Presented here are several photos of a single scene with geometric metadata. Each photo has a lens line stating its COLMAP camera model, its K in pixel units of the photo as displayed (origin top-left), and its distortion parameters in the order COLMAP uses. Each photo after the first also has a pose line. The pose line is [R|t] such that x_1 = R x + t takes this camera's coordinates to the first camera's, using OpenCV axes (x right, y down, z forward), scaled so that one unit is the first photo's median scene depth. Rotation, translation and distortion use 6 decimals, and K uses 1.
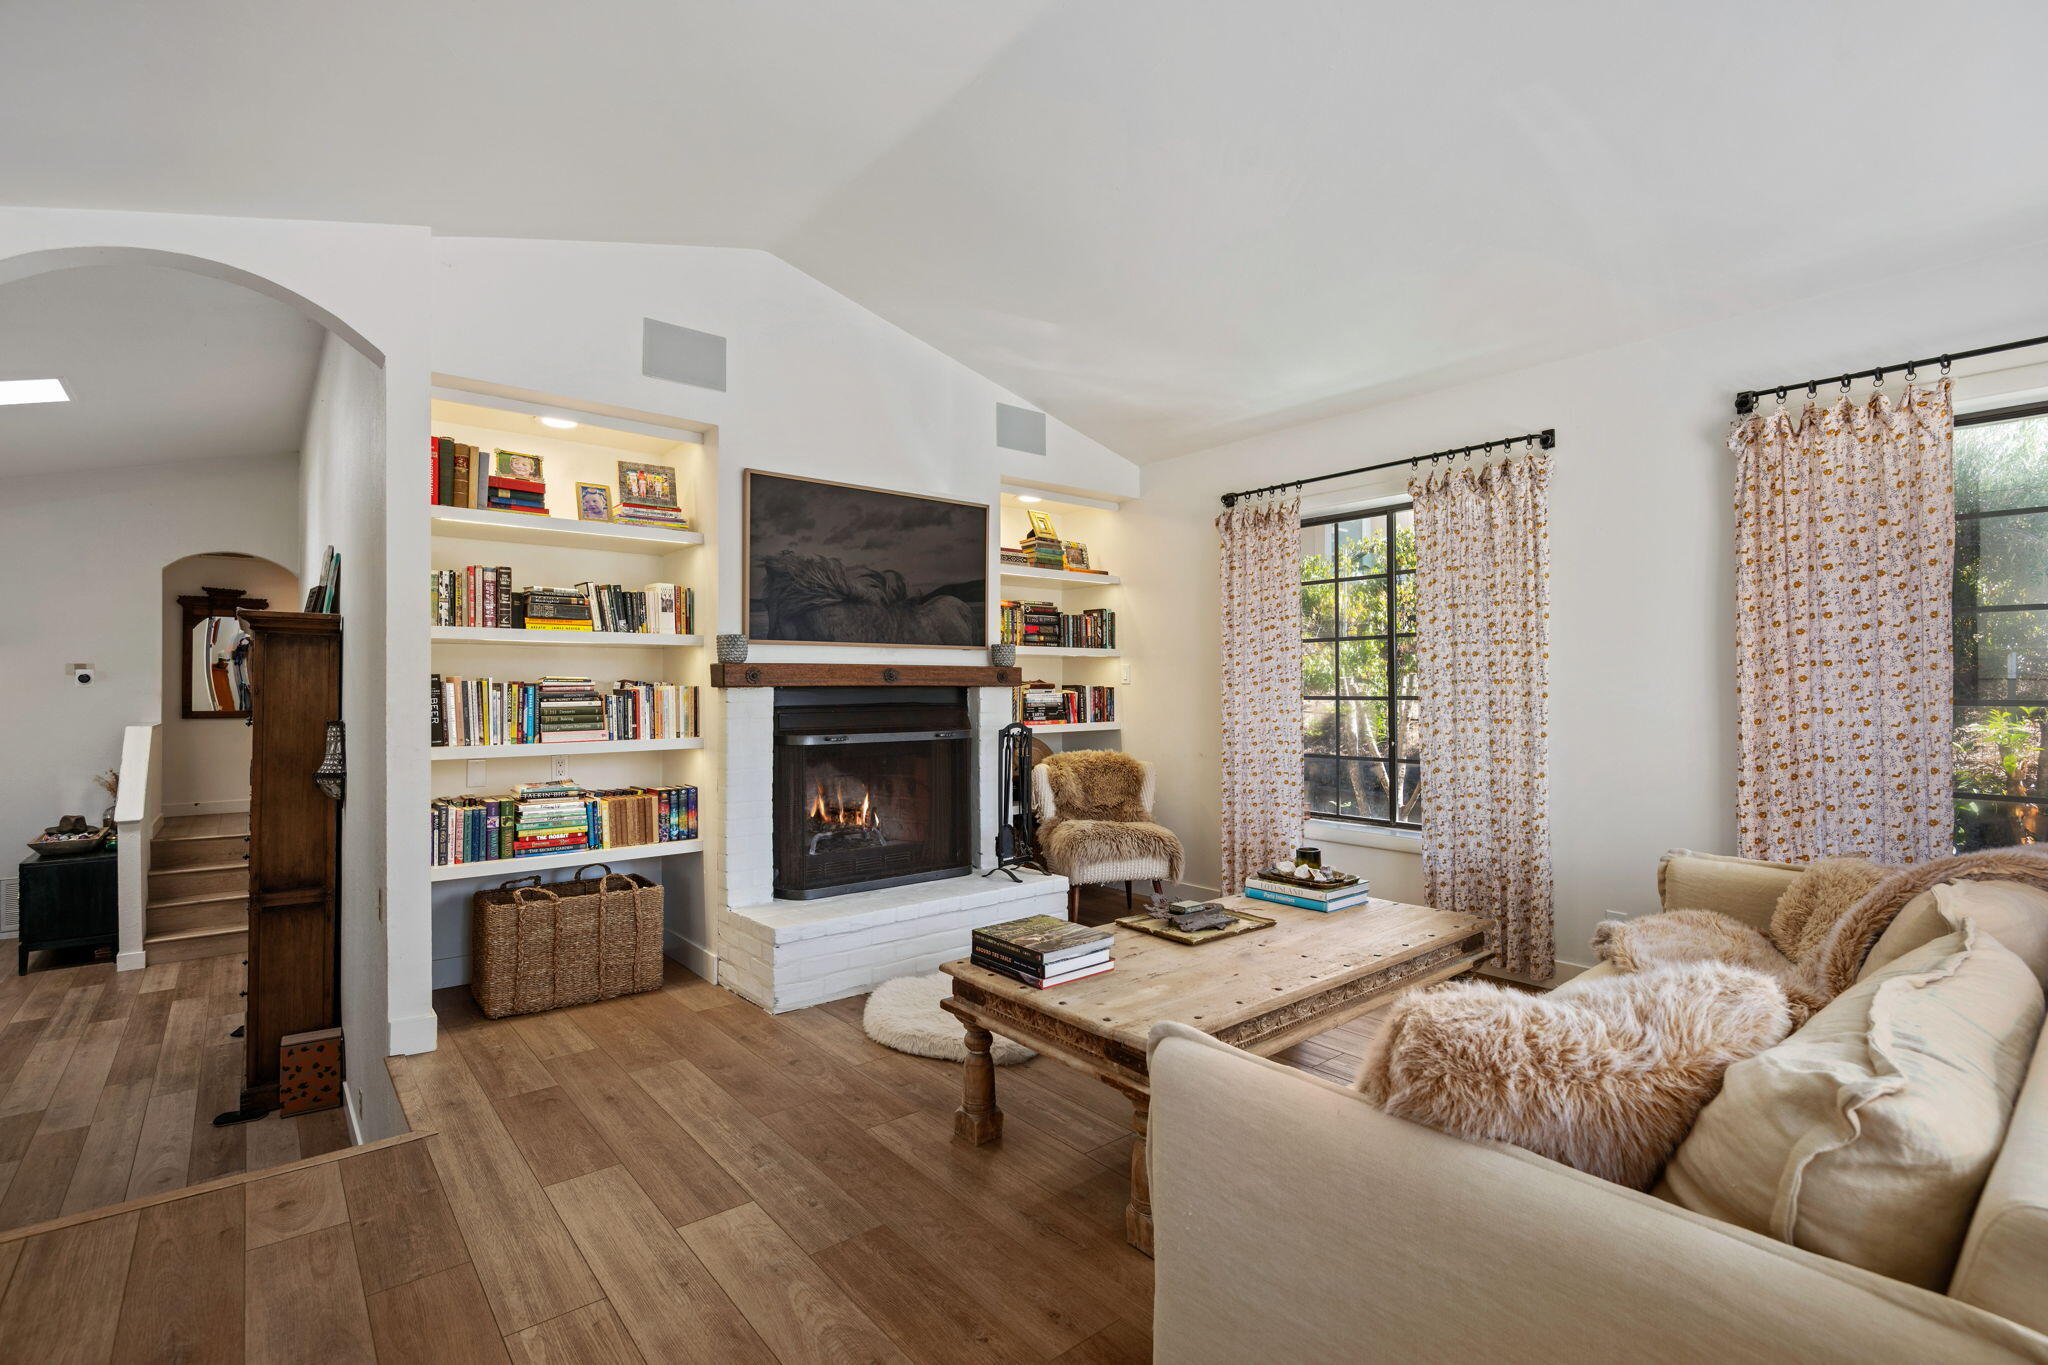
lens RADIAL K [[940.0, 0, 1024.0], [0, 940.0, 682.5], [0, 0, 1]] dist [-0.001131, -0.000356]
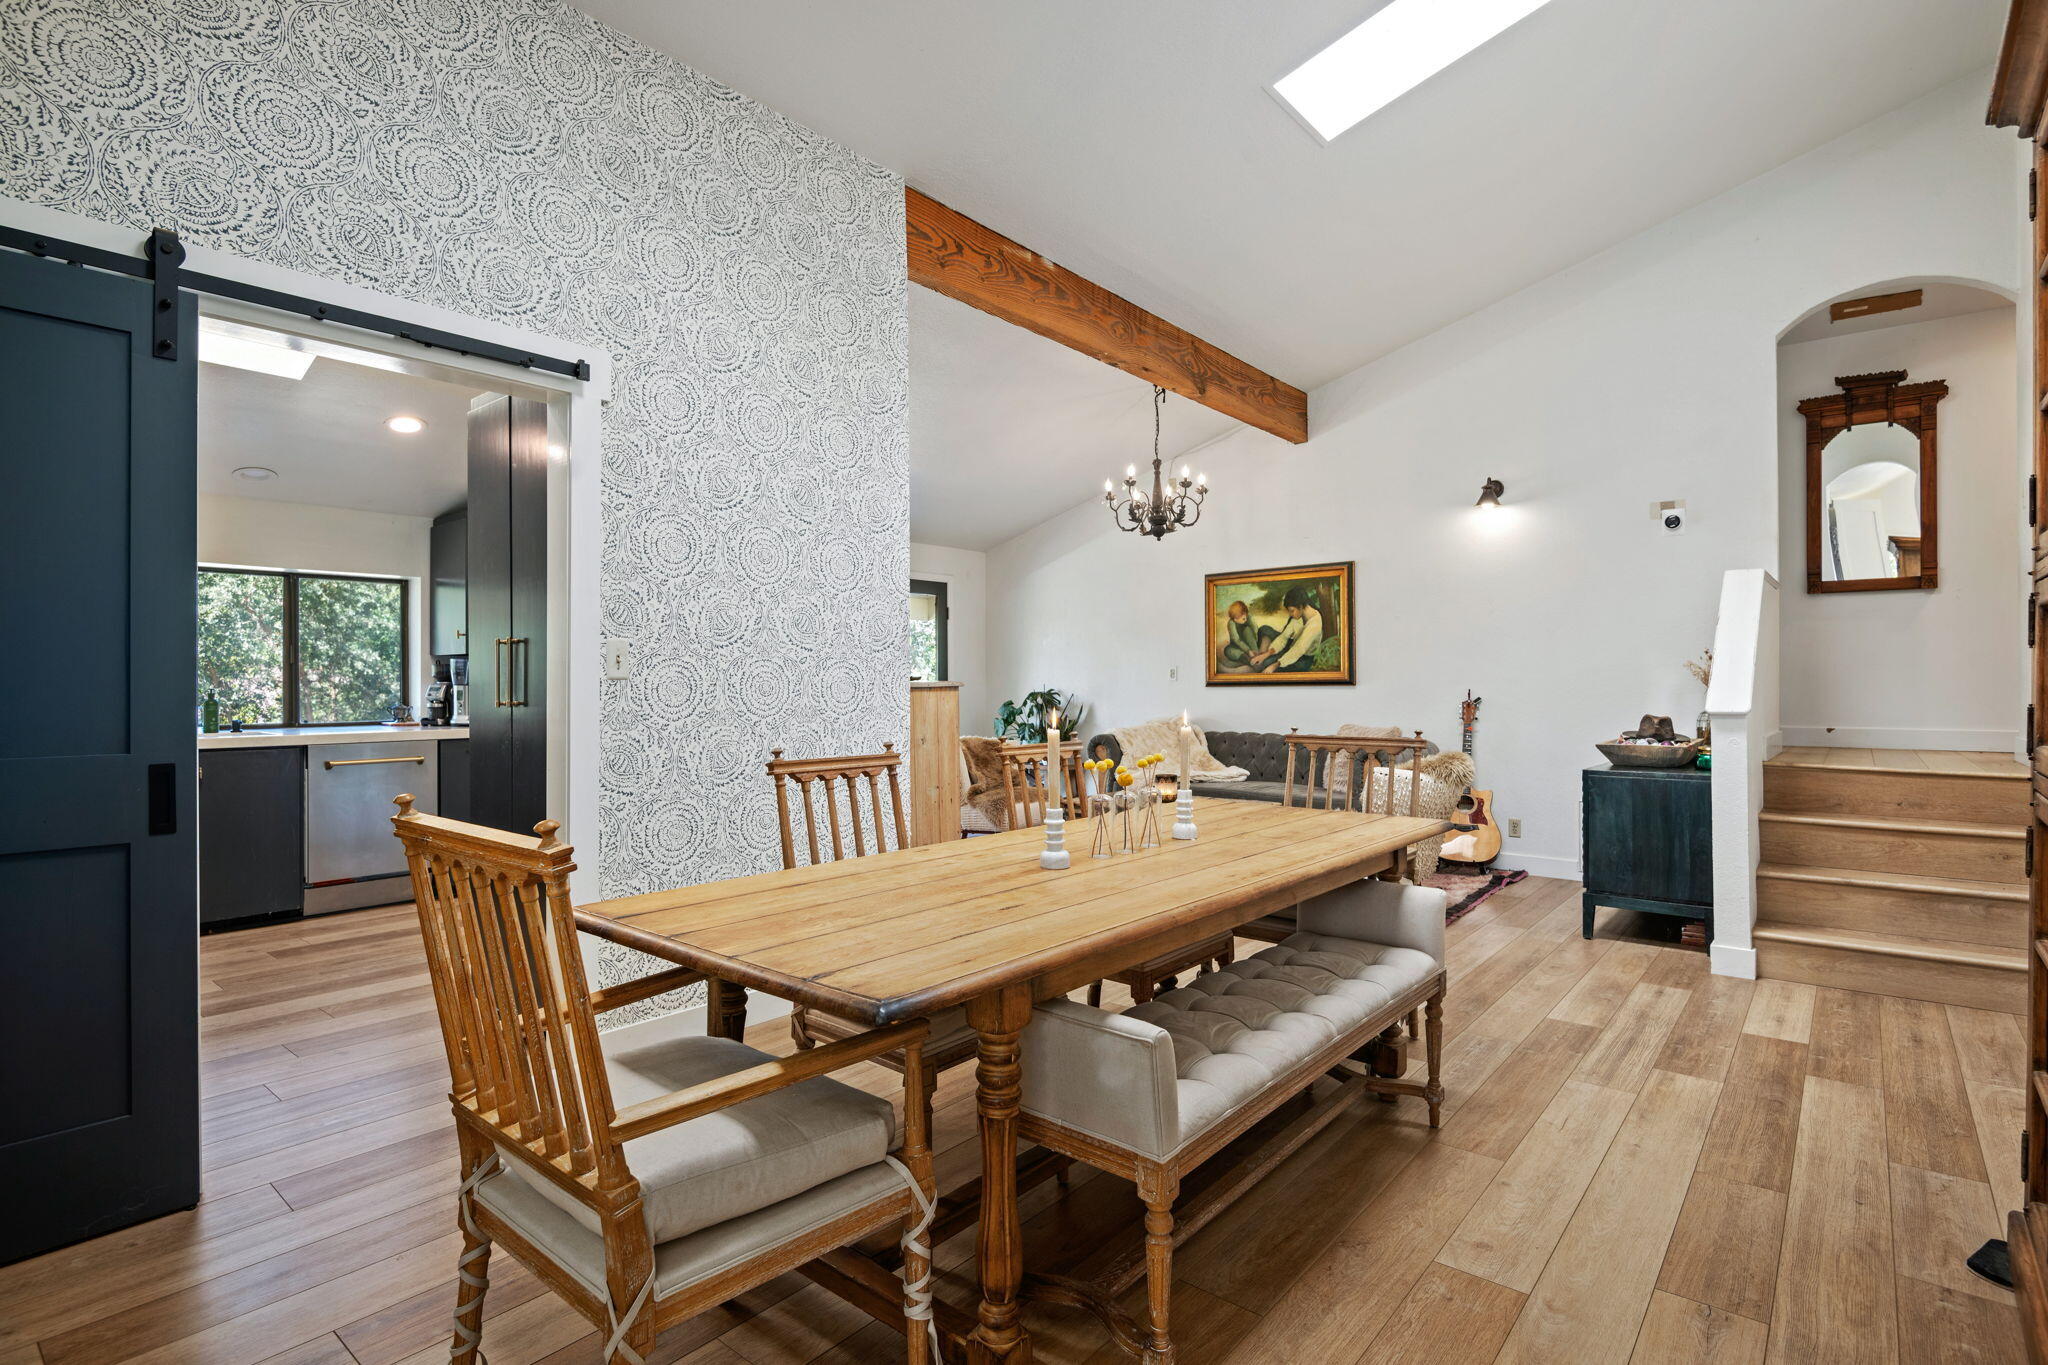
lens RADIAL K [[1004.7, 0, 1024.0], [0, 1004.7, 682.5], [0, 0, 1]] dist [-0.002339, -0.001136]
pose [[0.183963, -0.000271, -0.982933, -0.452772], [0.010682, 0.999941, 0.001723, 0.128028], [0.982875, -0.010816, 0.183955, 0.489281]]
